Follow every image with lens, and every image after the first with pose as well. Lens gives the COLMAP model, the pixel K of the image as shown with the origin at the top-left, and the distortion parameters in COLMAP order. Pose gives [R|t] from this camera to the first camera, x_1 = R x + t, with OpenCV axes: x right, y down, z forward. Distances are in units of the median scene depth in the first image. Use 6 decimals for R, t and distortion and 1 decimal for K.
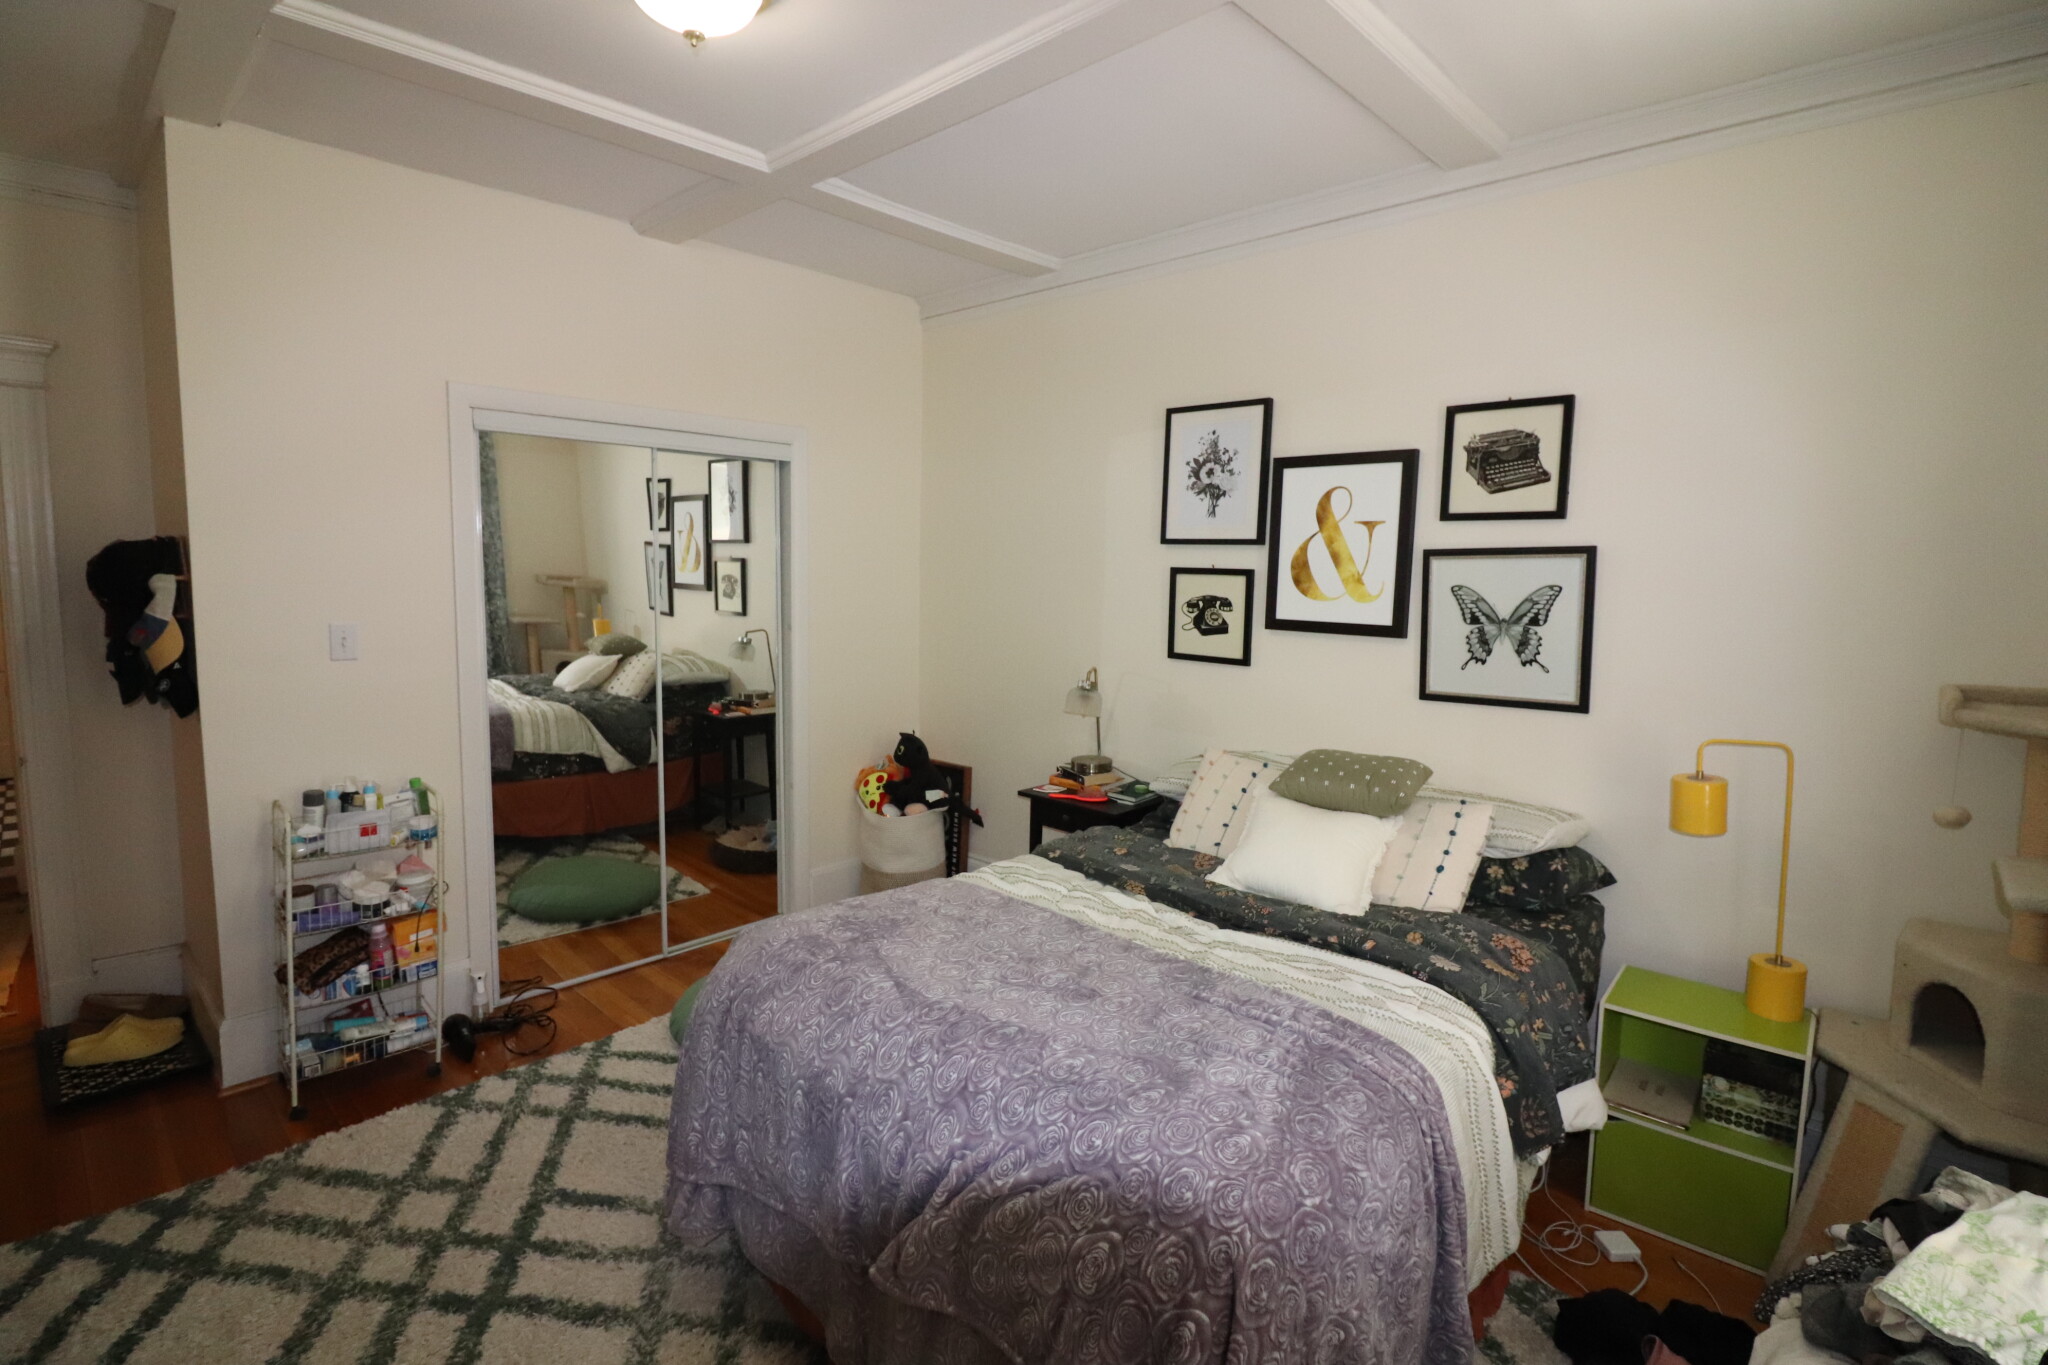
lens RADIAL K [[965.6, 0, 1026.6], [0, 965.6, 676.1], [0, 0, 1]] dist [-0.029770, -0.000361]
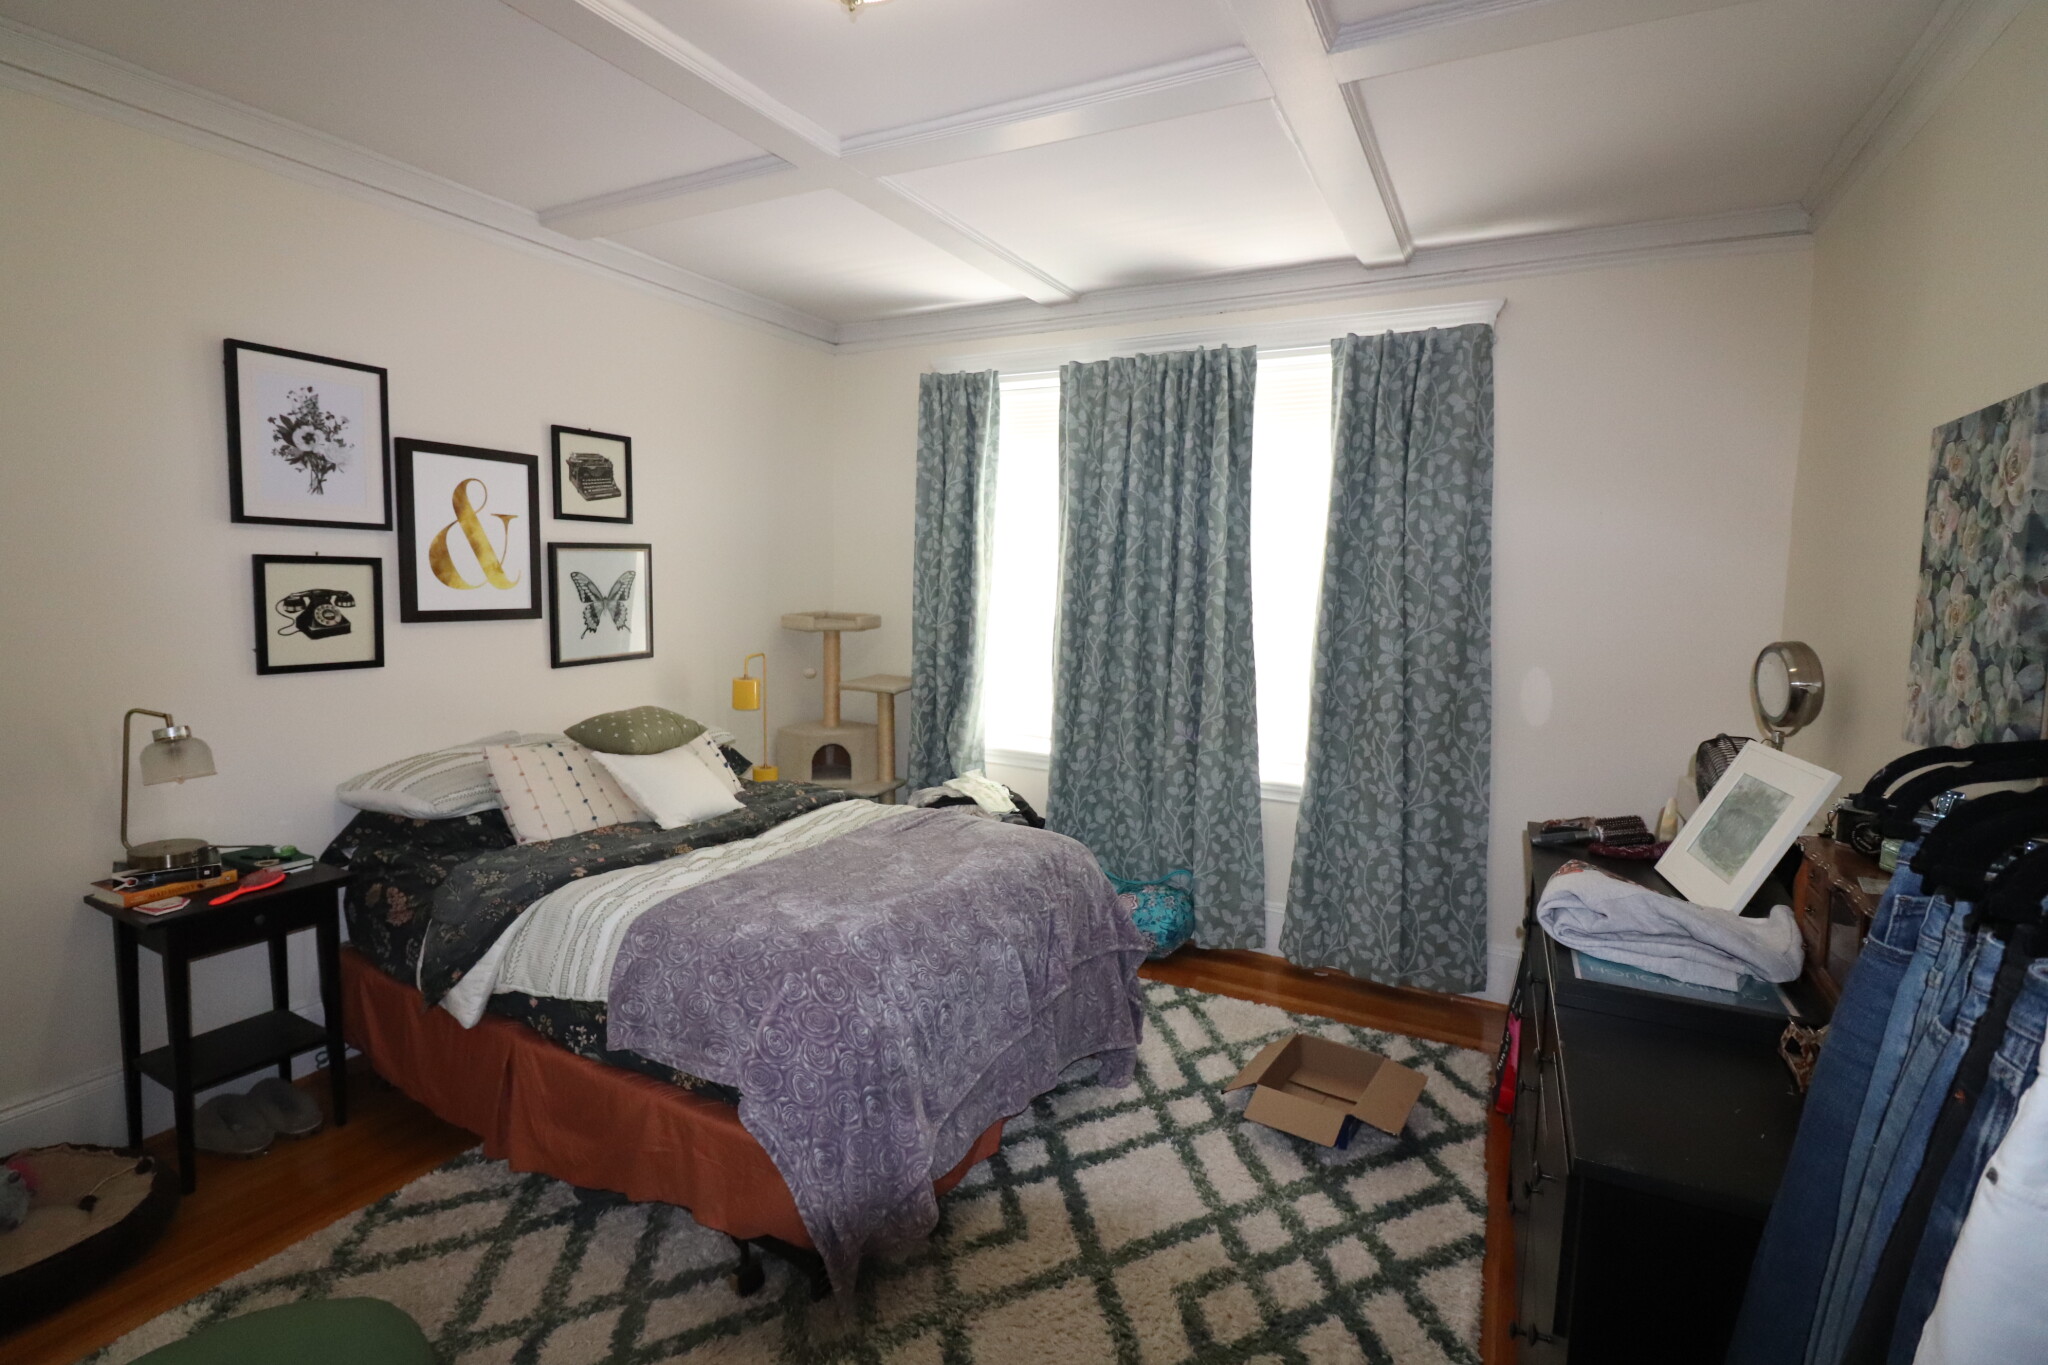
lens RADIAL K [[965.6, 0, 1023.3], [0, 965.6, 669.6], [0, 0, 1]] dist [-0.029770, -0.000361]
pose [[-0.296042, -0.114705, 0.948263, -0.817042], [0.083098, 0.985906, 0.145201, -0.090650], [-0.951553, 0.121784, -0.282338, 0.721517]]
